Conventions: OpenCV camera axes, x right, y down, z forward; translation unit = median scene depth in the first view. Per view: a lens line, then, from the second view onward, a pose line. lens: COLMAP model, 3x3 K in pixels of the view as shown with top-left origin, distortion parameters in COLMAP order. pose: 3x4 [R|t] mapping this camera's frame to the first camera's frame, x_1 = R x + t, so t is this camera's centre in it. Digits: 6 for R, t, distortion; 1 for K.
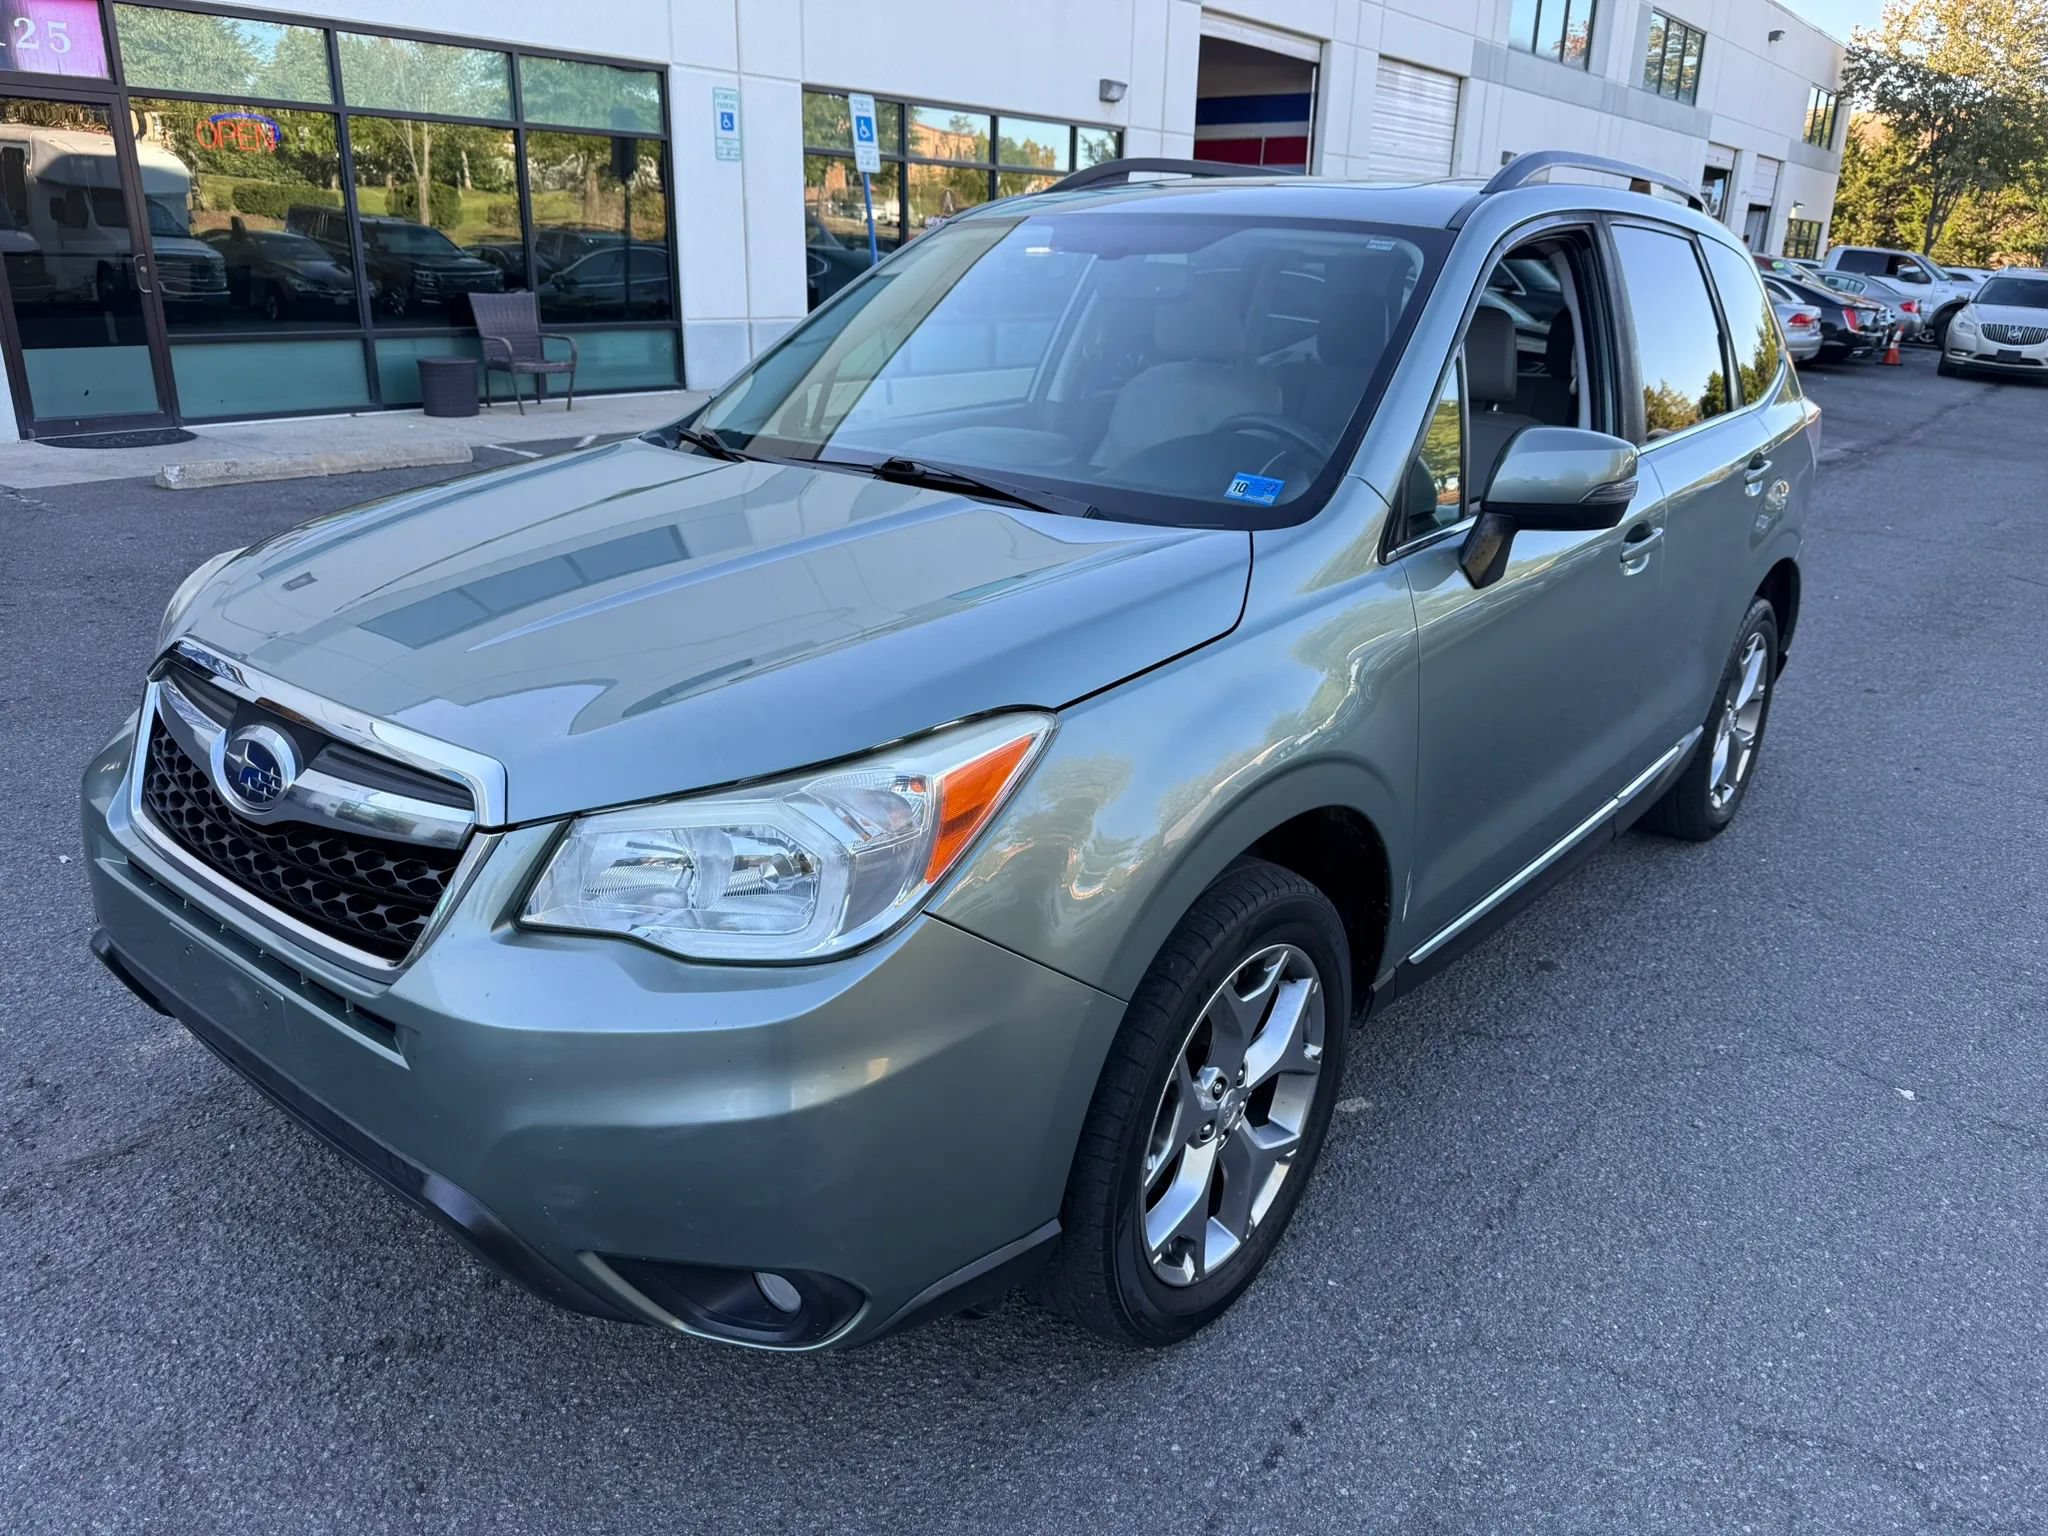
lens RADIAL K [[1451.5, 0, 1037.6], [0, 1451.5, 773.6], [0, 0, 1]] dist [0.002503, -0.010647]
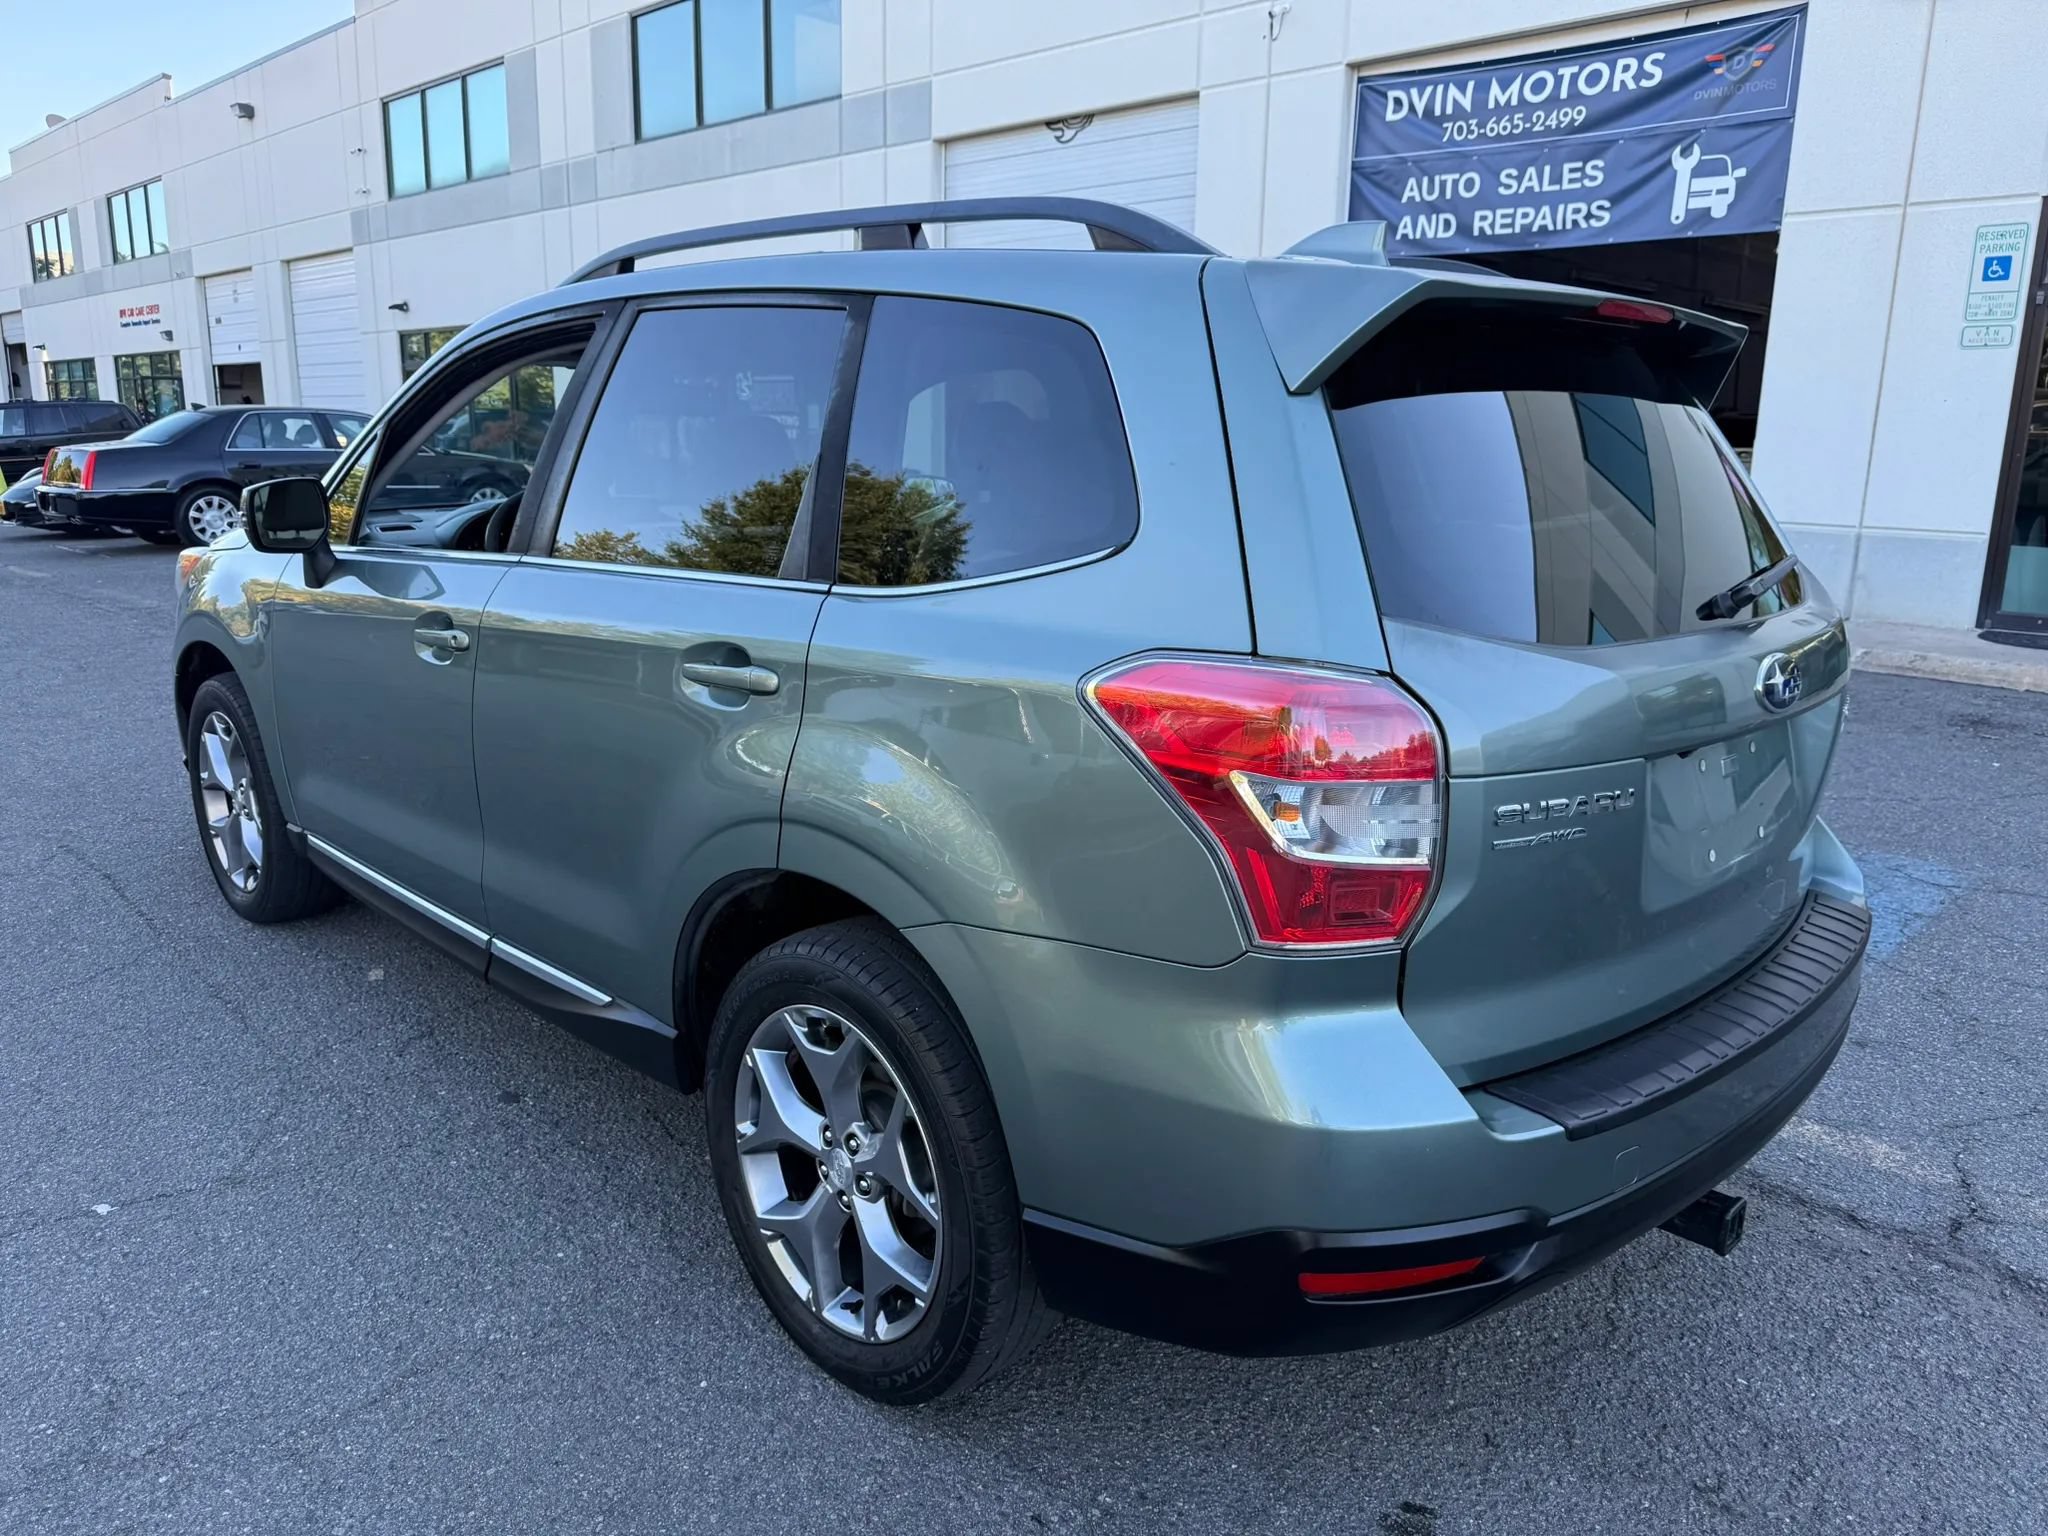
lens RADIAL K [[1451.5, 0, 1011.9], [0, 1451.5, 766.4], [0, 0, 1]] dist [0.002503, -0.010647]
pose [[-0.121558, 0.194521, -0.973337, 0.379283], [-0.348596, 0.909778, 0.225354, -0.123303], [0.929357, 0.366695, -0.042782, 0.406683]]
